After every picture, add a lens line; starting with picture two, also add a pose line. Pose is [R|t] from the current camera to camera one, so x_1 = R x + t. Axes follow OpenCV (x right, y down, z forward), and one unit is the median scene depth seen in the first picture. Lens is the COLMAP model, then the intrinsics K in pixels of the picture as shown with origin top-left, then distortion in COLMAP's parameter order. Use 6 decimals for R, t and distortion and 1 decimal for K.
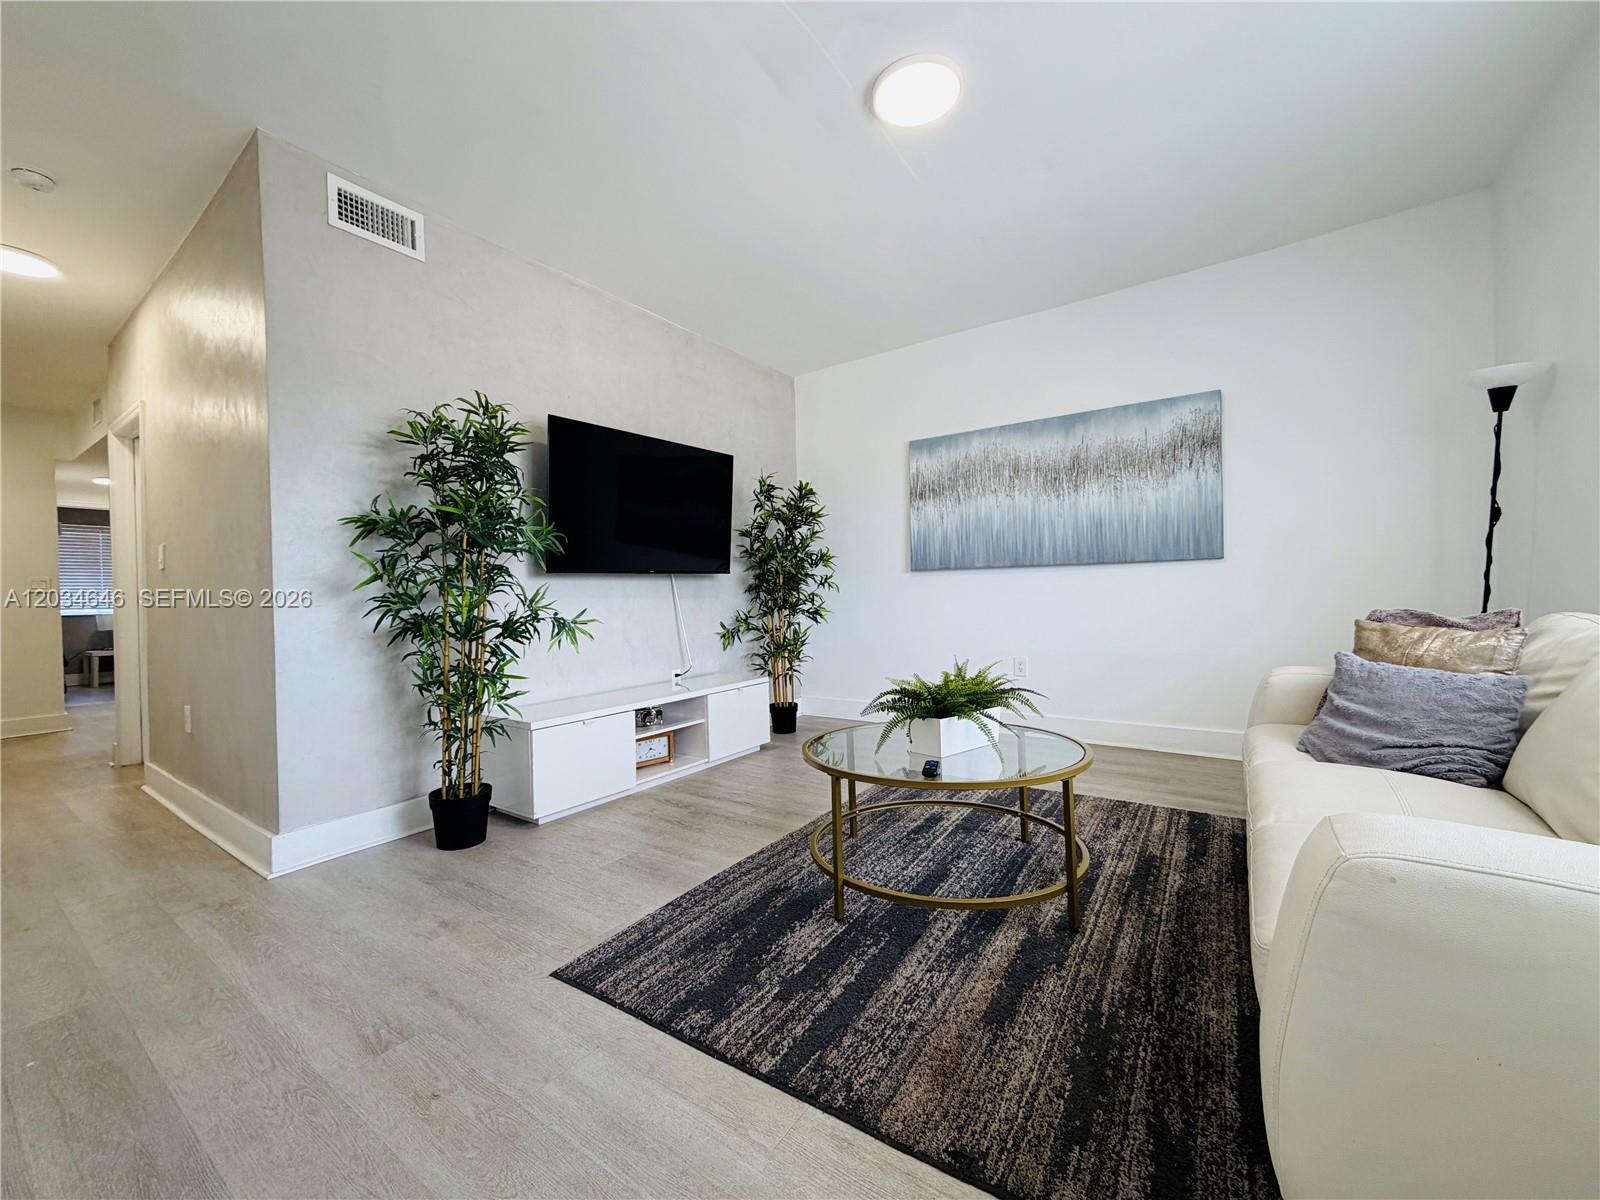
lens RADIAL K [[633.2, 0, 793.7], [0, 633.2, 597.2], [0, 0, 1]] dist [-0.000749, 0.000186]
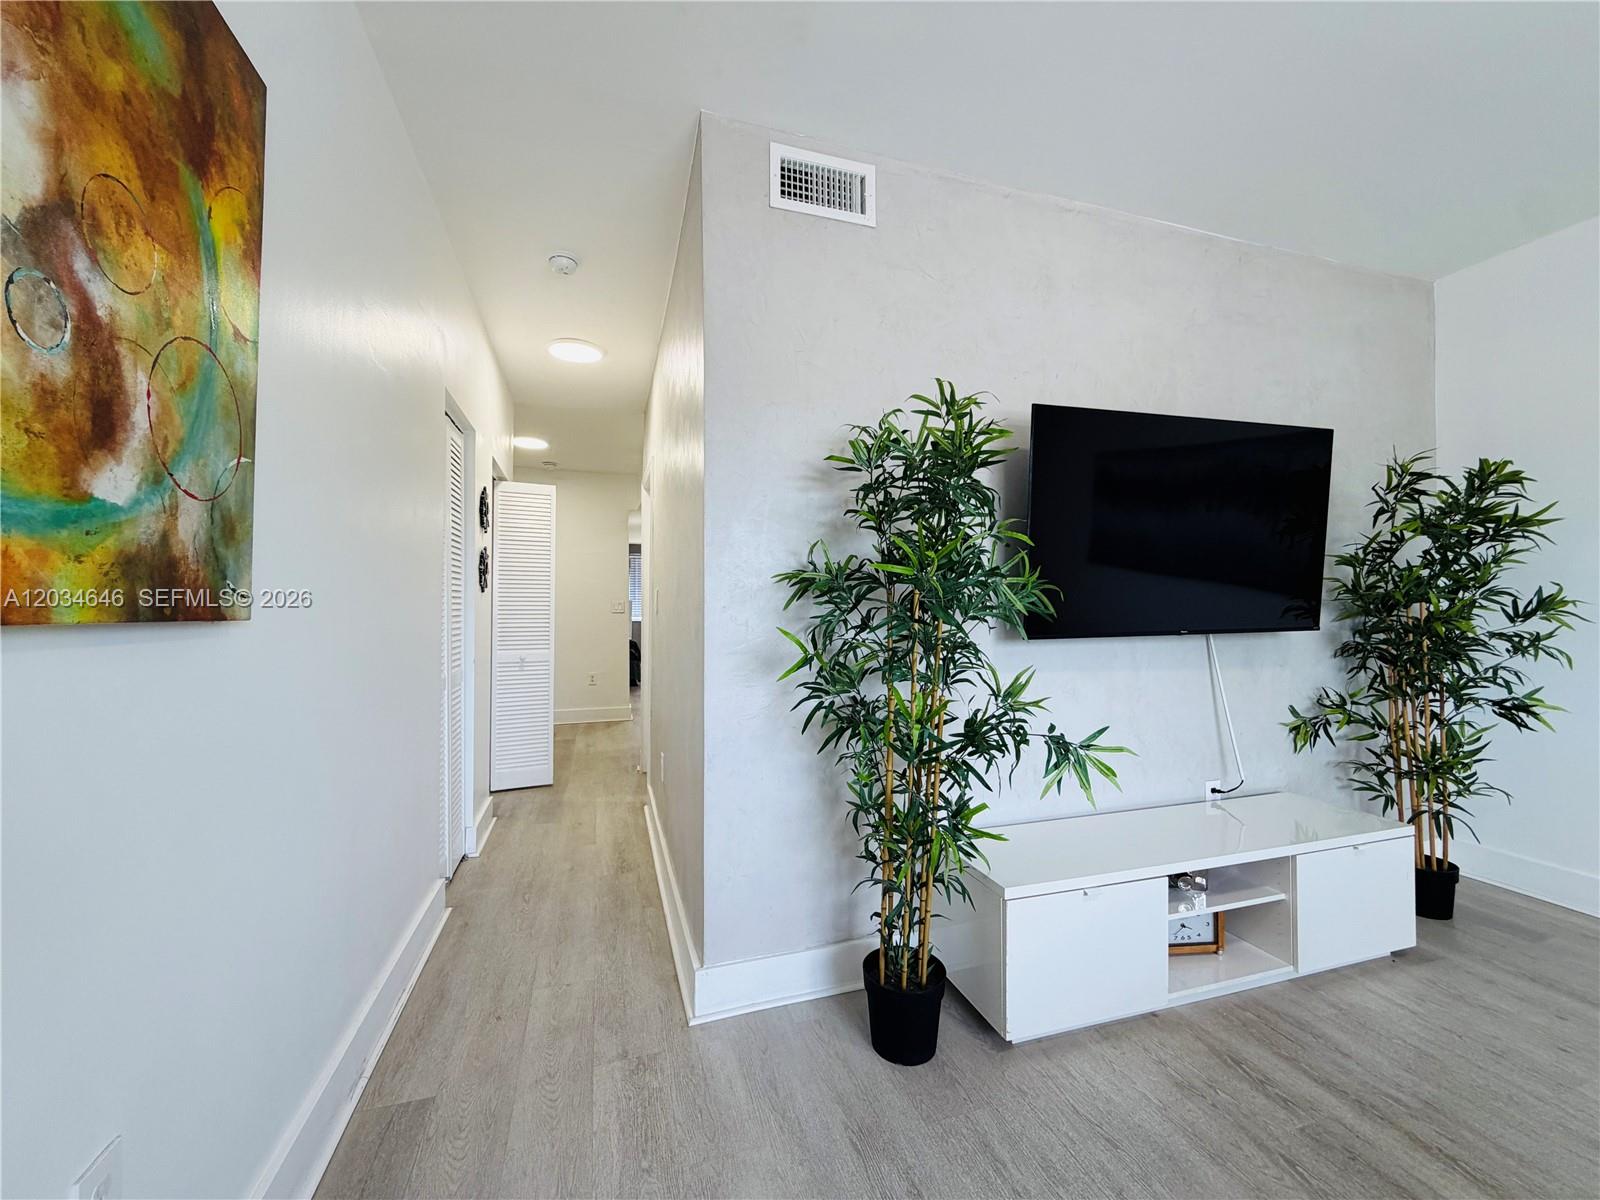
lens RADIAL K [[633.2, 0, 793.7], [0, 633.2, 597.2], [0, 0, 1]] dist [-0.000749, 0.000186]
pose [[0.789800, 0.015930, -0.613157, -0.198149], [-0.020595, 0.999788, -0.000554, -0.090404], [0.613018, 0.013065, 0.789961, 0.364965]]
